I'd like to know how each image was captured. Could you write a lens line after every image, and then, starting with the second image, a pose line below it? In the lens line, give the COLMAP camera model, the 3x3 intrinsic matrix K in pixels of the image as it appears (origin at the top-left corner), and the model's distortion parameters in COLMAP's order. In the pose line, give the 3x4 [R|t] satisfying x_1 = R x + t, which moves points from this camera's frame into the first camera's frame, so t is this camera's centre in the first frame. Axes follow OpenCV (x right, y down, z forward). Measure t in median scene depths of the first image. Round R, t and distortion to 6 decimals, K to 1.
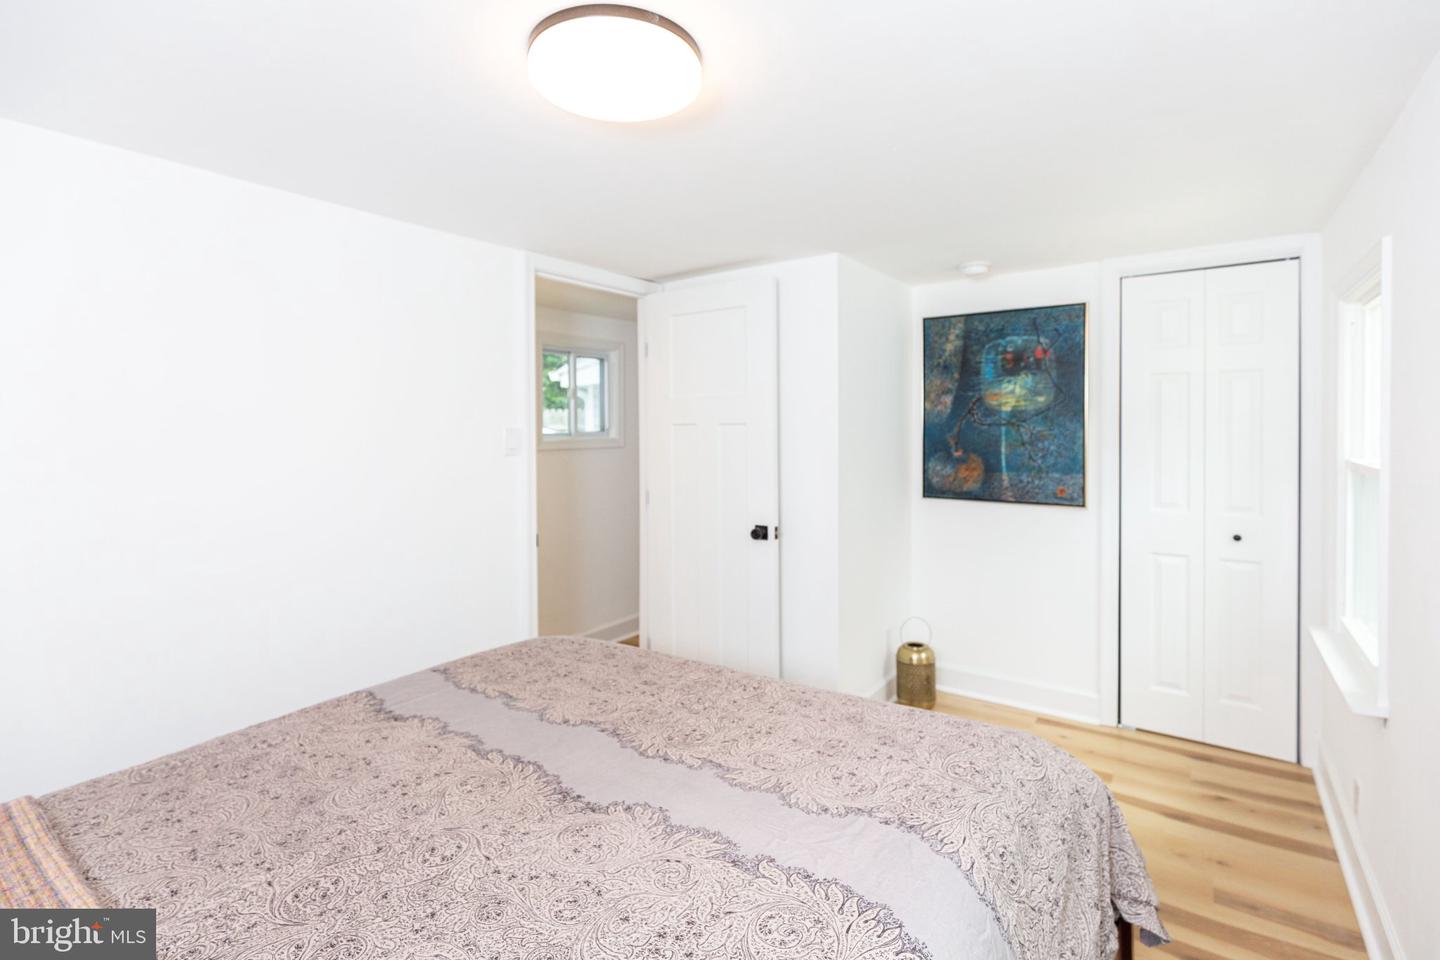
lens RADIAL K [[642.3, 0, 690.9], [0, 642.3, 437.1], [0, 0, 1]] dist [0.007842, -0.001921]
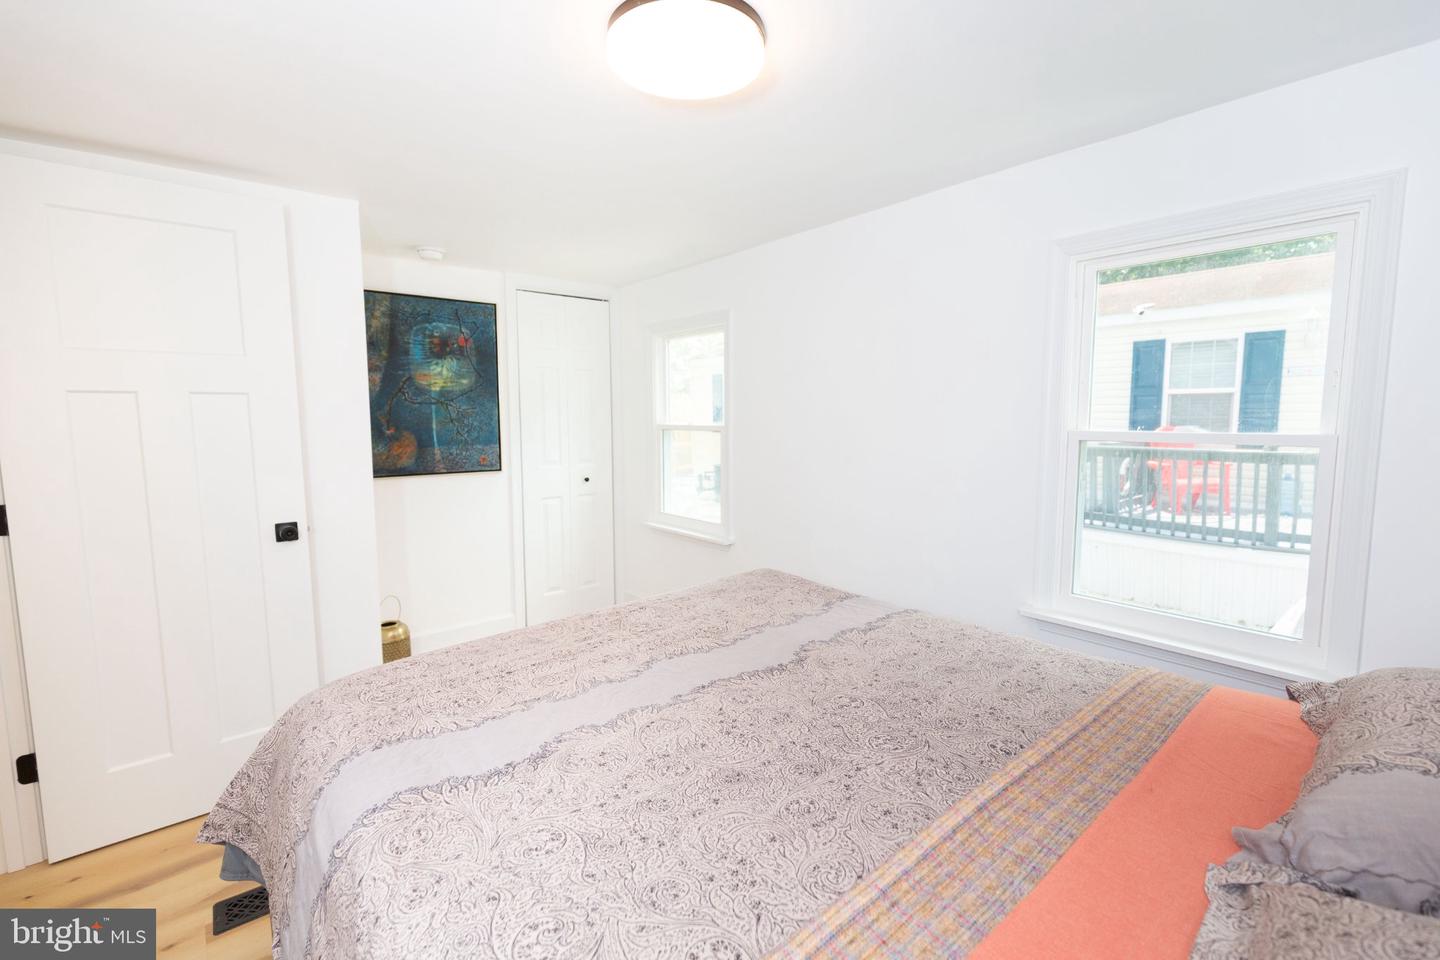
lens RADIAL K [[642.3, 0, 717.7], [0, 642.3, 478.0], [0, 0, 1]] dist [0.007842, -0.001921]
pose [[0.263929, -0.090295, 0.960306, -0.455204], [0.021305, 0.995911, 0.087788, 0.021509], [-0.964307, -0.002710, 0.264774, 0.250754]]
